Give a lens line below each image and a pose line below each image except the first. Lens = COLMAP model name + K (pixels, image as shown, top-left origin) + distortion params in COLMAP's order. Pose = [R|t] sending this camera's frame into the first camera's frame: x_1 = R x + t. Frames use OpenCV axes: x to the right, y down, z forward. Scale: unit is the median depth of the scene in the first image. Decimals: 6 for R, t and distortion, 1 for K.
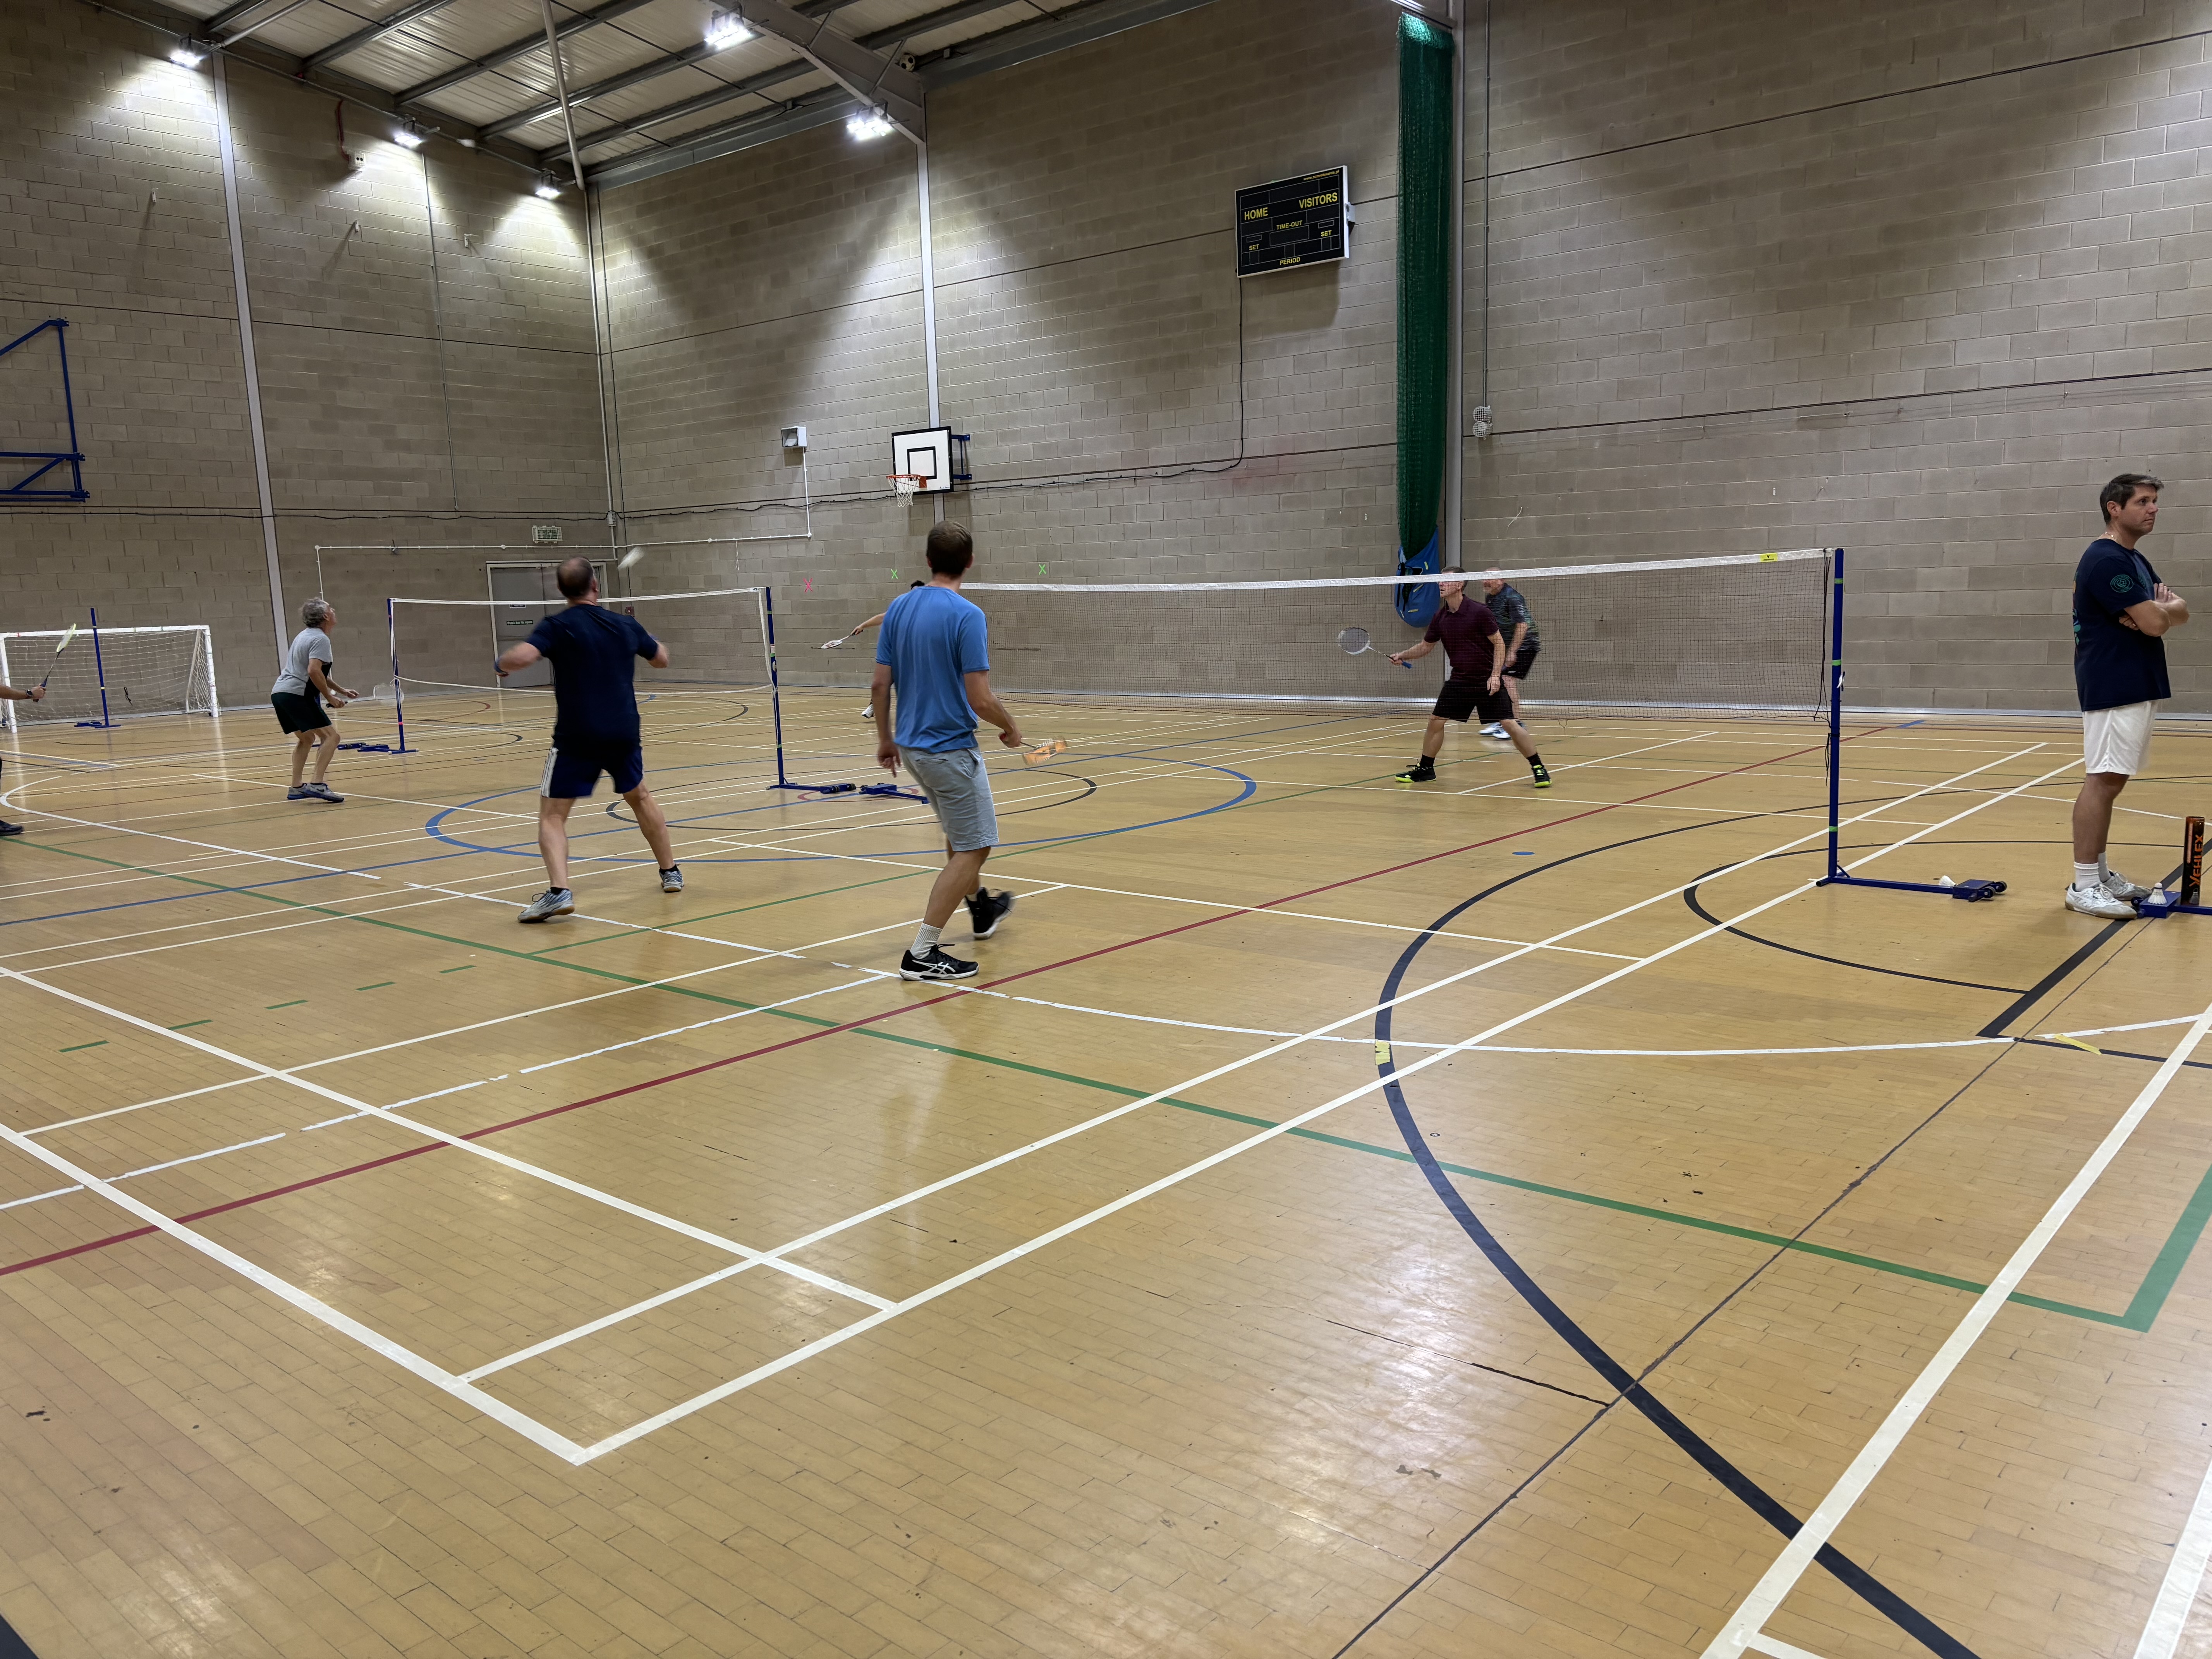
lens RADIAL K [[1668.1, 0, 1098.0], [0, 1668.1, 838.9], [0, 0, 1]] dist [0.029140, -0.012770]
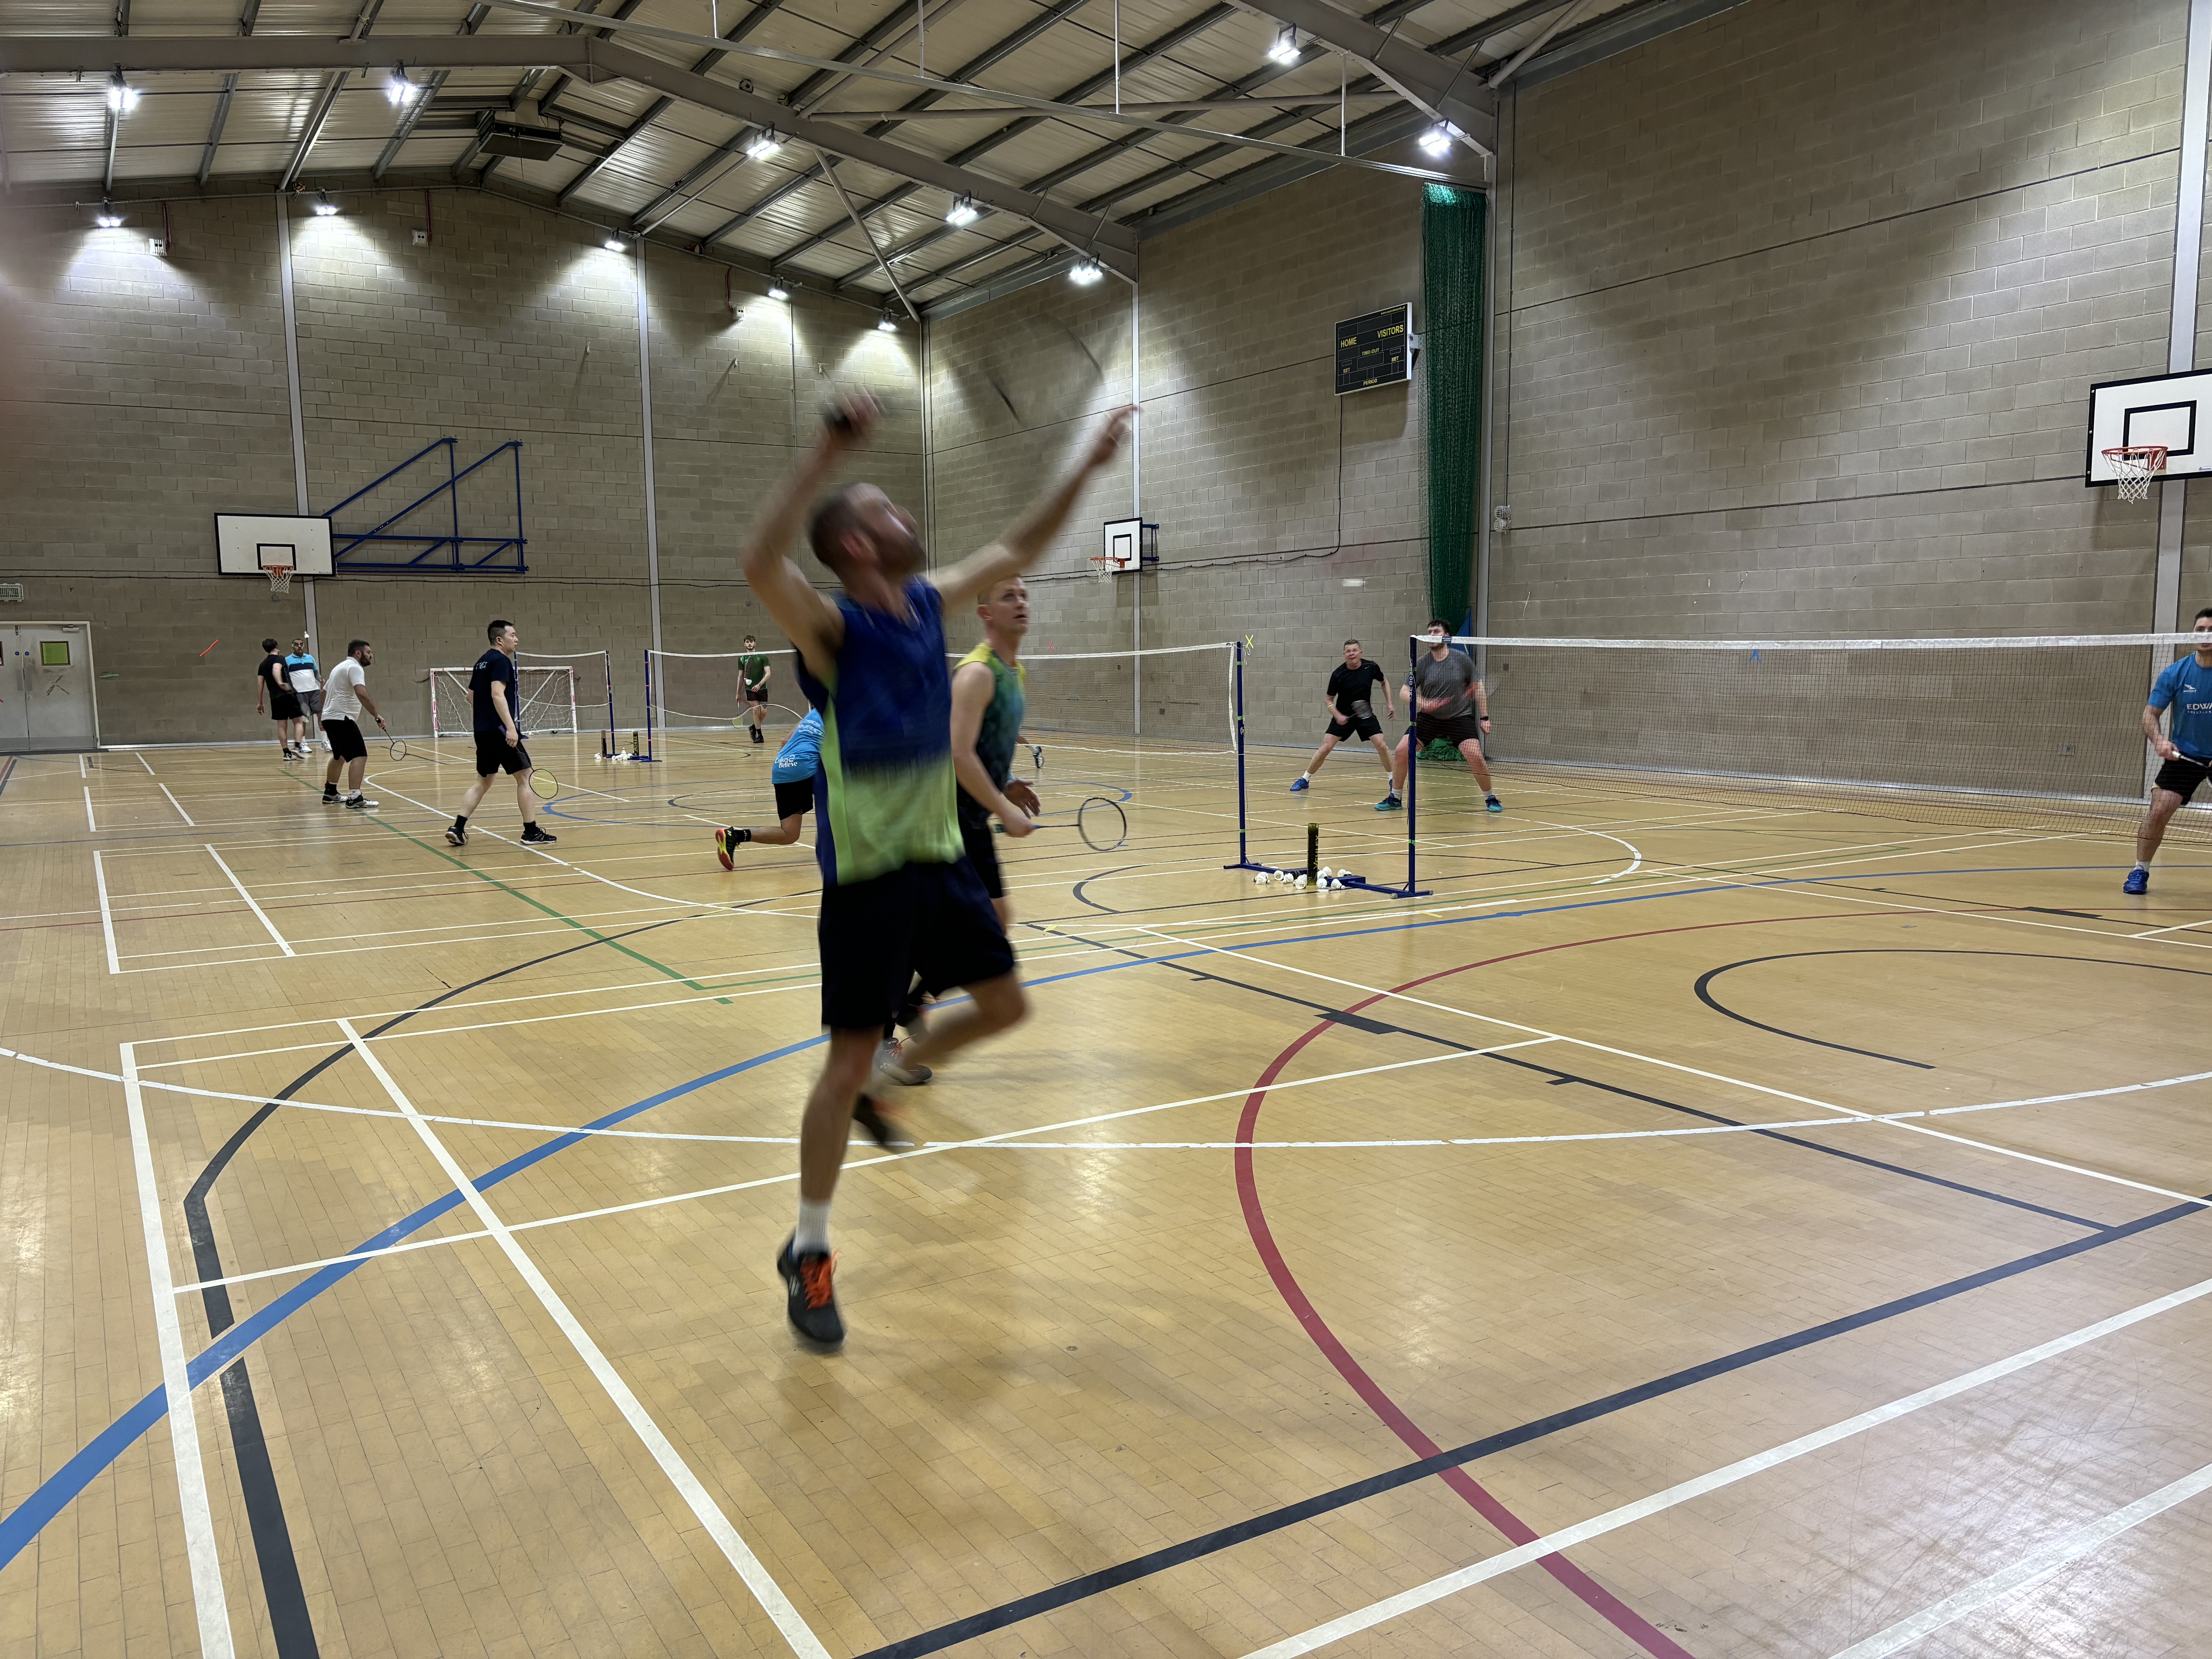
lens RADIAL K [[1668.1, 0, 1098.0], [0, 1668.1, 838.9], [0, 0, 1]] dist [0.029140, -0.012770]
pose [[0.952857, 0.056148, -0.298179, 0.258062], [-0.066109, 0.997538, -0.023417, 0.014575], [0.296130, 0.042025, 0.954223, -0.145878]]
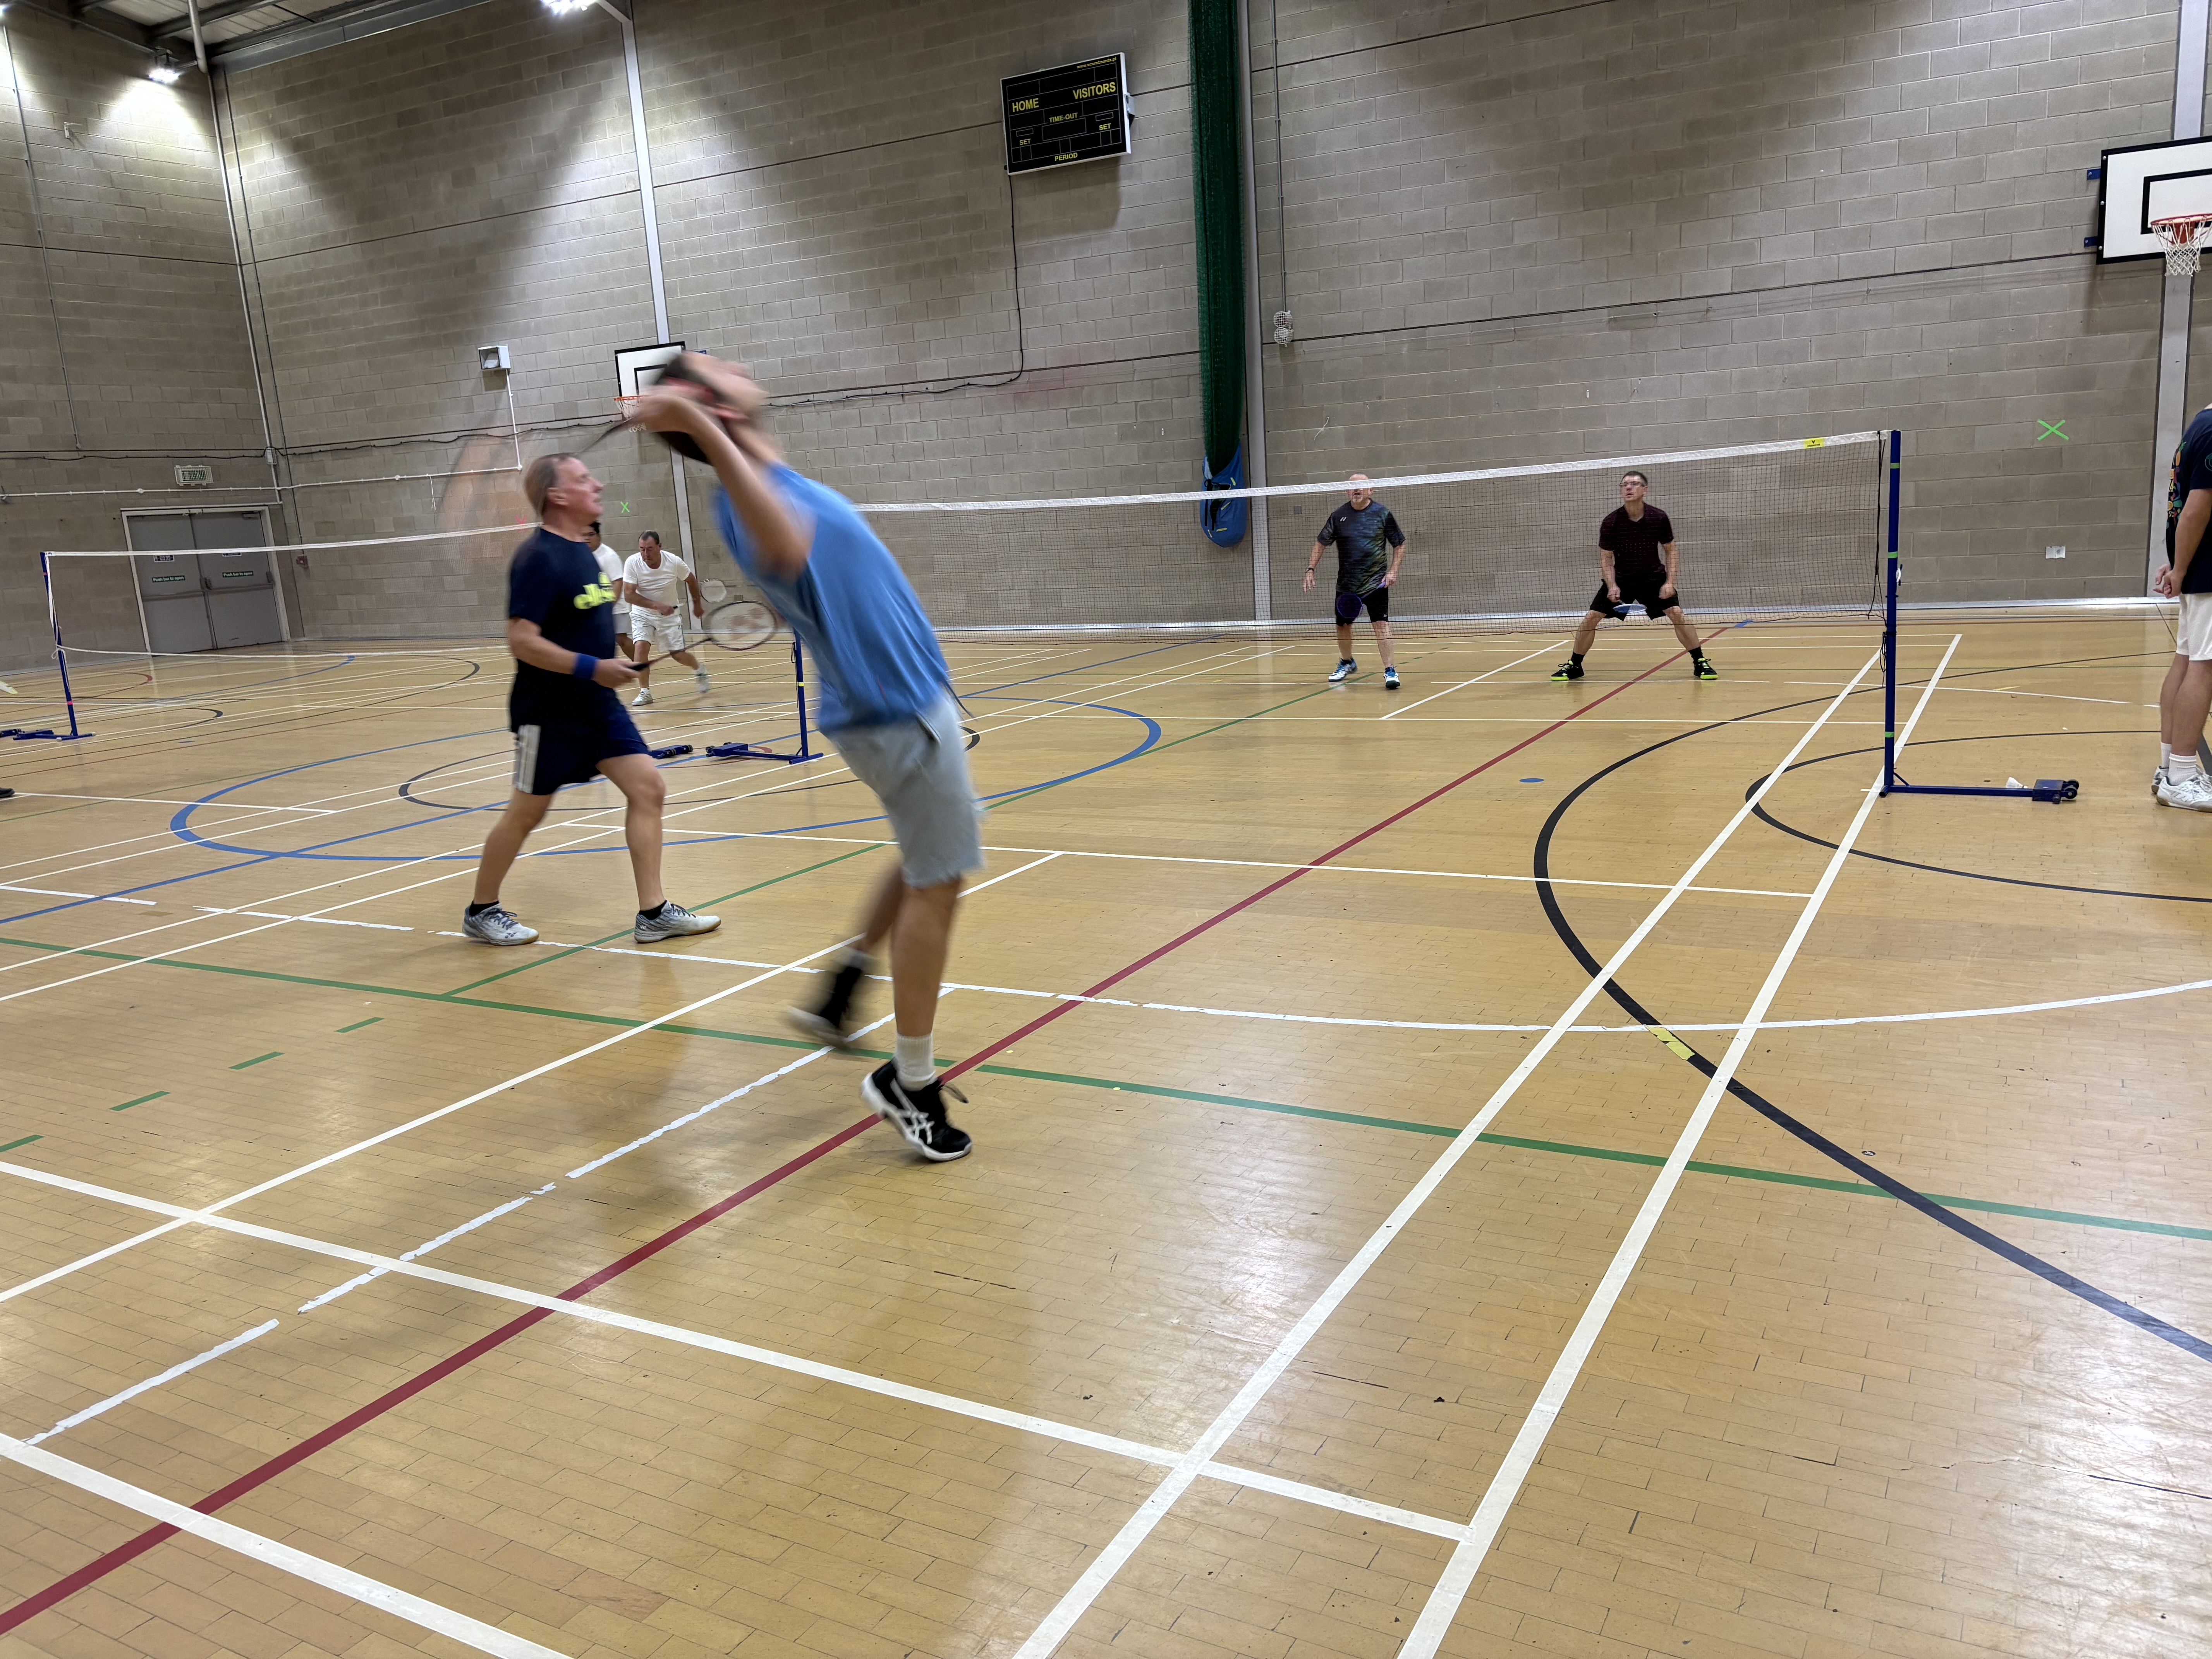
lens RADIAL K [[1671.1, 0, 1119.1], [0, 1671.1, 826.2], [0, 0, 1]] dist [0.043838, -0.043122]
pose [[0.977798, -0.068385, 0.198075, -0.057908], [0.061955, 0.997337, 0.038490, -0.006060], [-0.200180, -0.025364, 0.979431, 0.057101]]
